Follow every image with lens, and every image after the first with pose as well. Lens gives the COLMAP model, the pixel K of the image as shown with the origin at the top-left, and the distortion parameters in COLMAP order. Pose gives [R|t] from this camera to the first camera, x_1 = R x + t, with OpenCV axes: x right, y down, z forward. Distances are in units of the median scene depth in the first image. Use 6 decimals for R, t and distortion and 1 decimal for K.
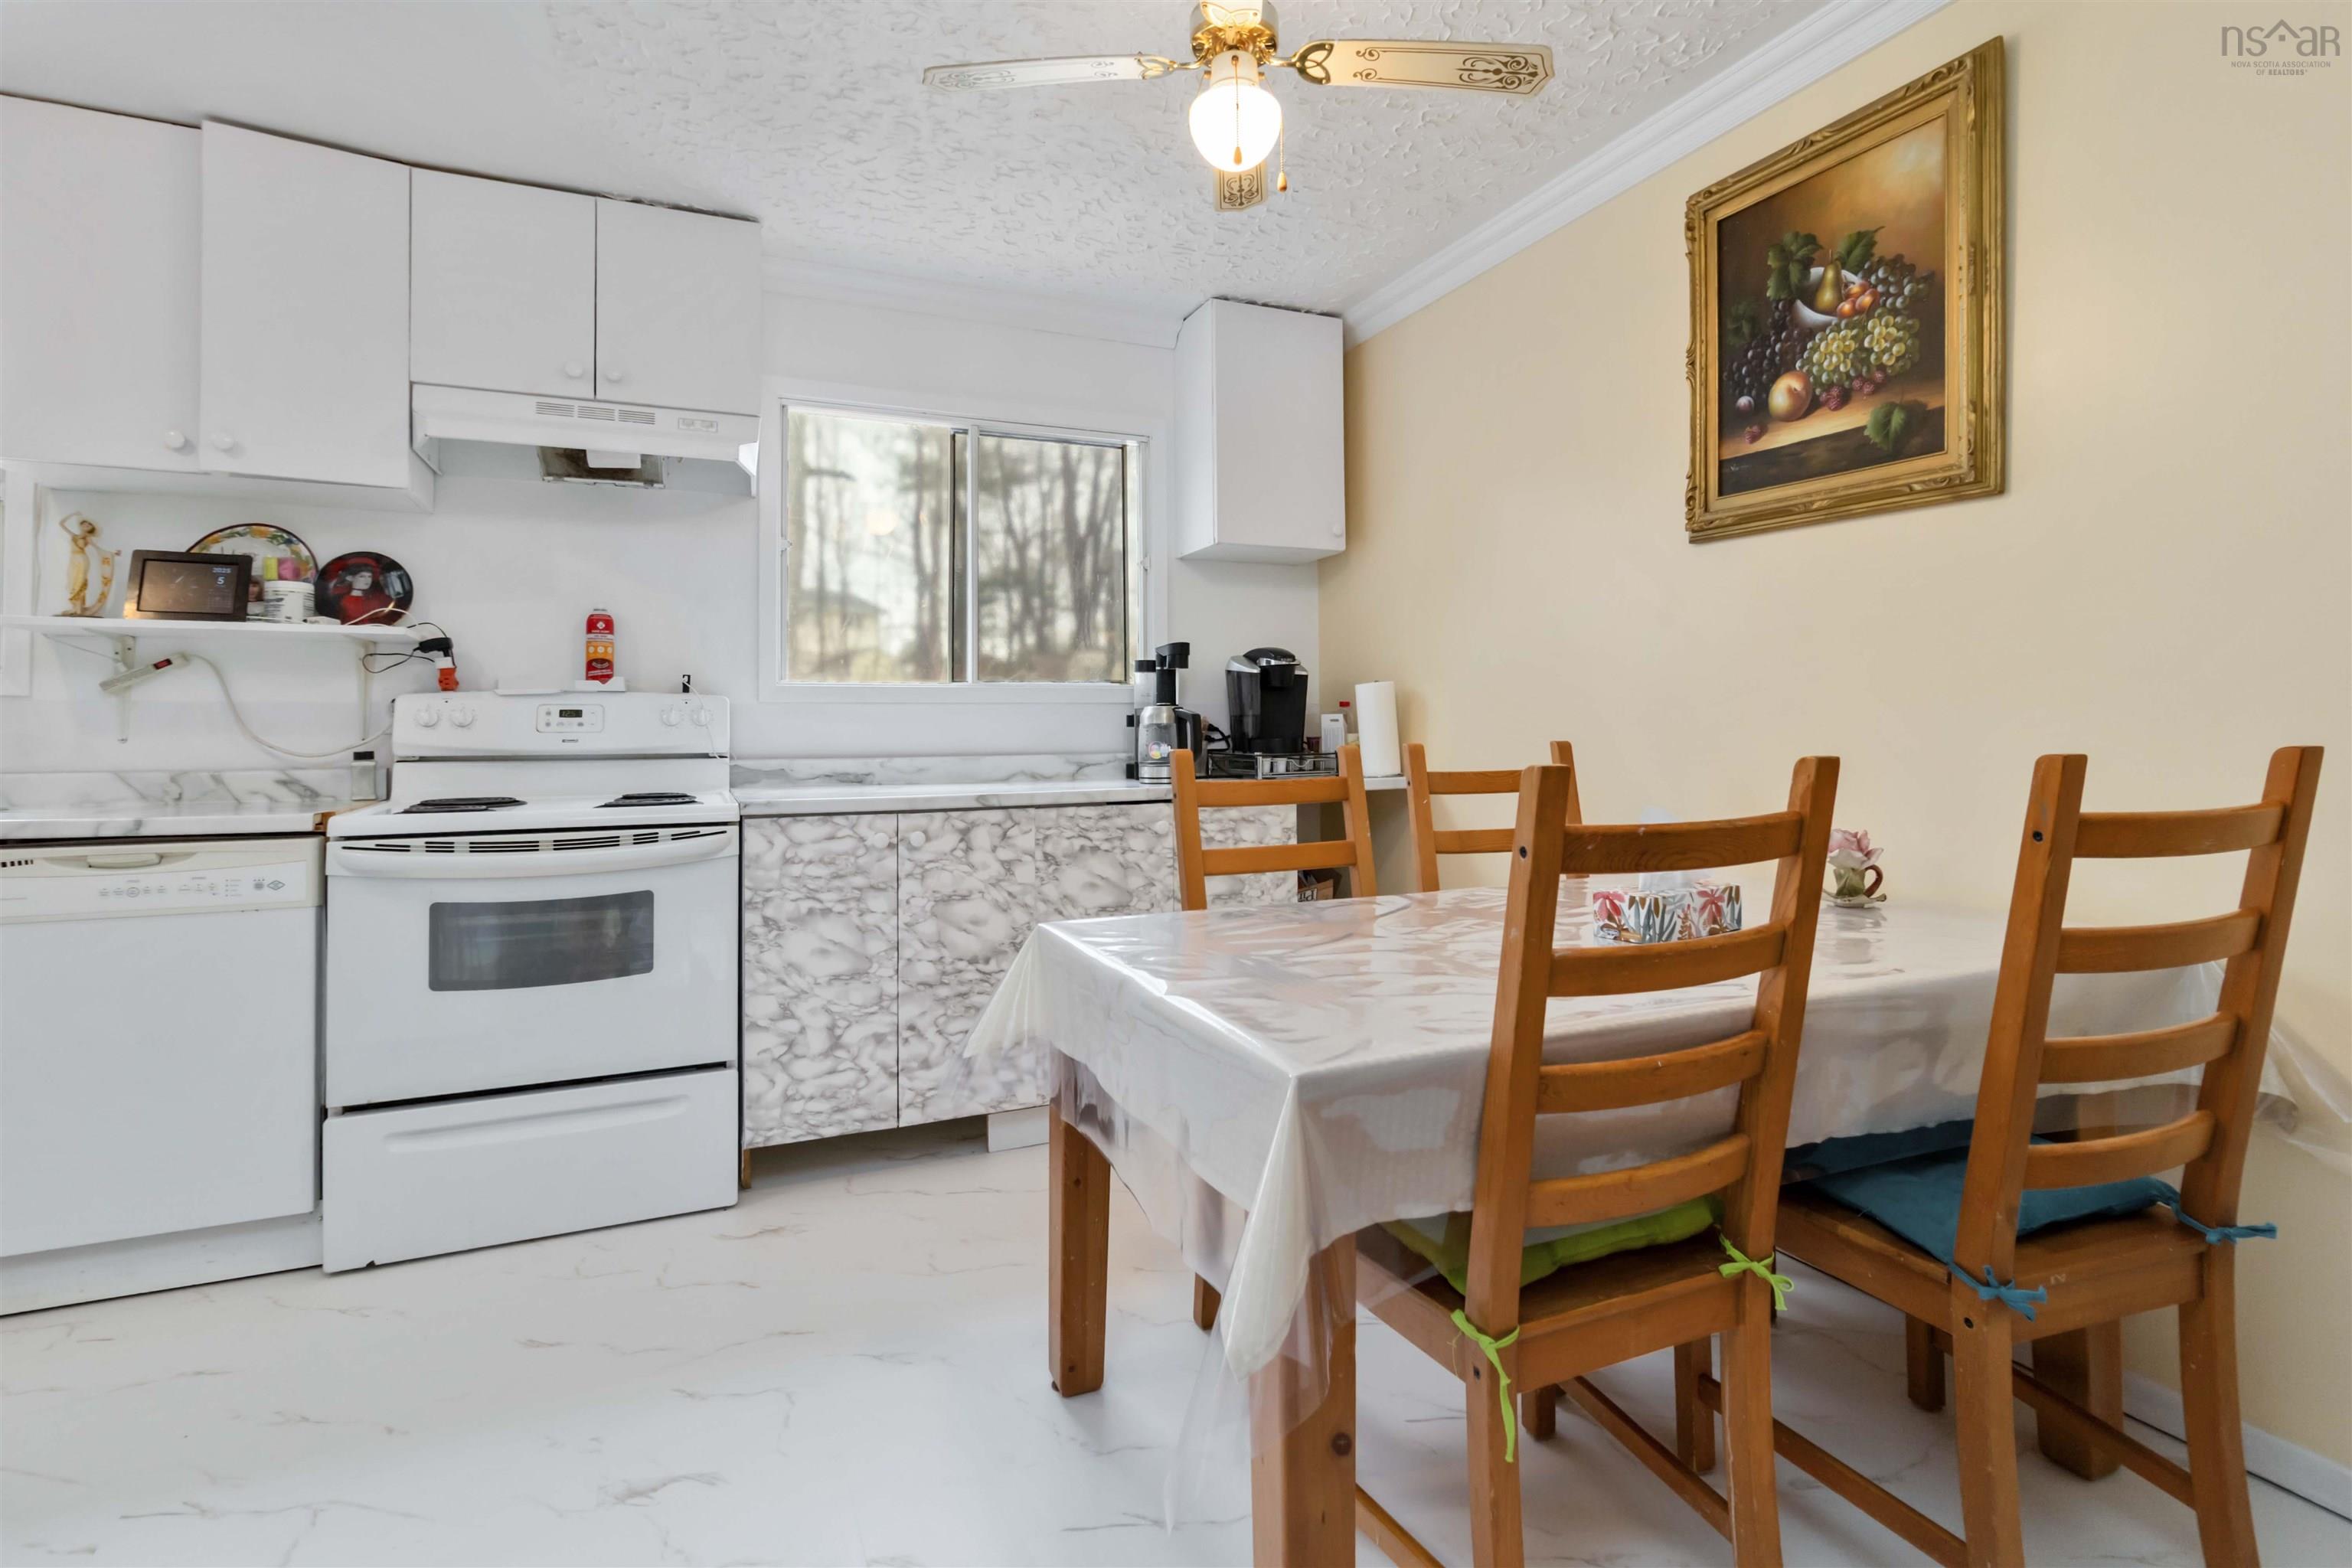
lens RADIAL K [[1118.9, 0, 1176.9], [0, 1118.9, 705.3], [0, 0, 1]] dist [0.003286, -0.000985]
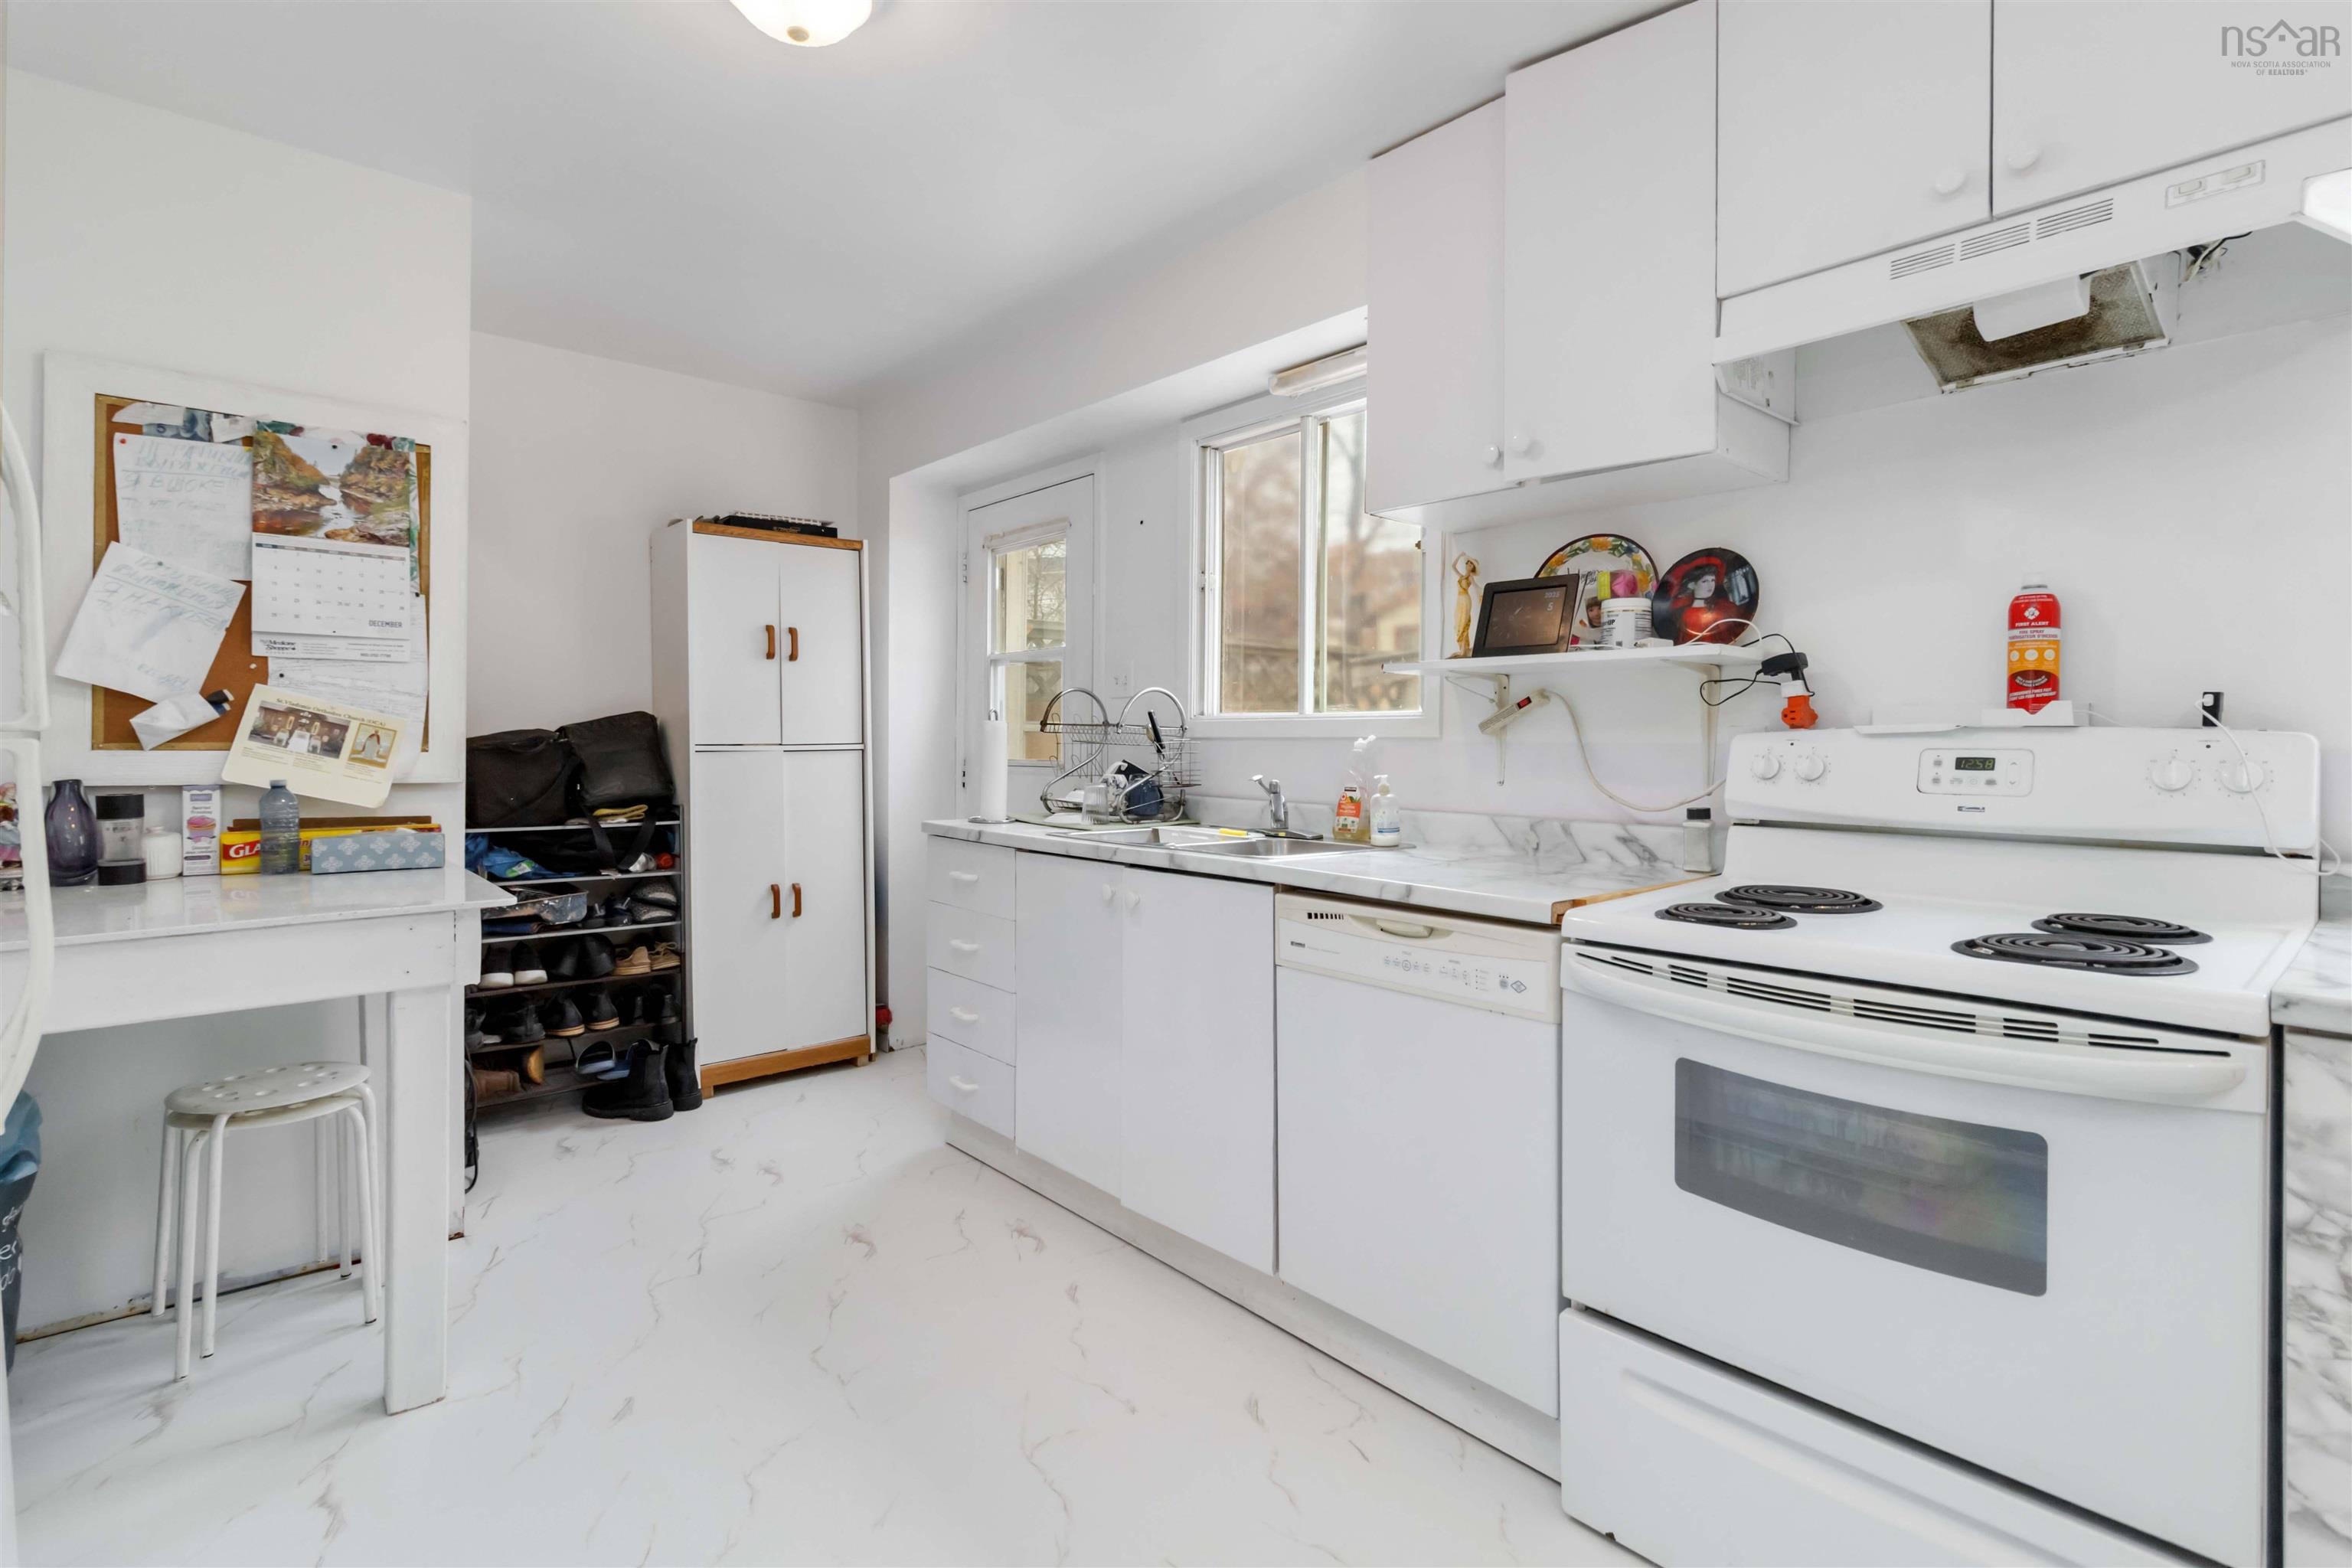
lens RADIAL K [[1118.9, 0, 1208.0], [0, 1118.9, 745.8], [0, 0, 1]] dist [0.003286, -0.000985]
pose [[0.316679, 0.012943, -0.948445, -0.103538], [0.016869, 0.999672, 0.019275, -0.022797], [0.948383, -0.022103, 0.316356, 0.443944]]
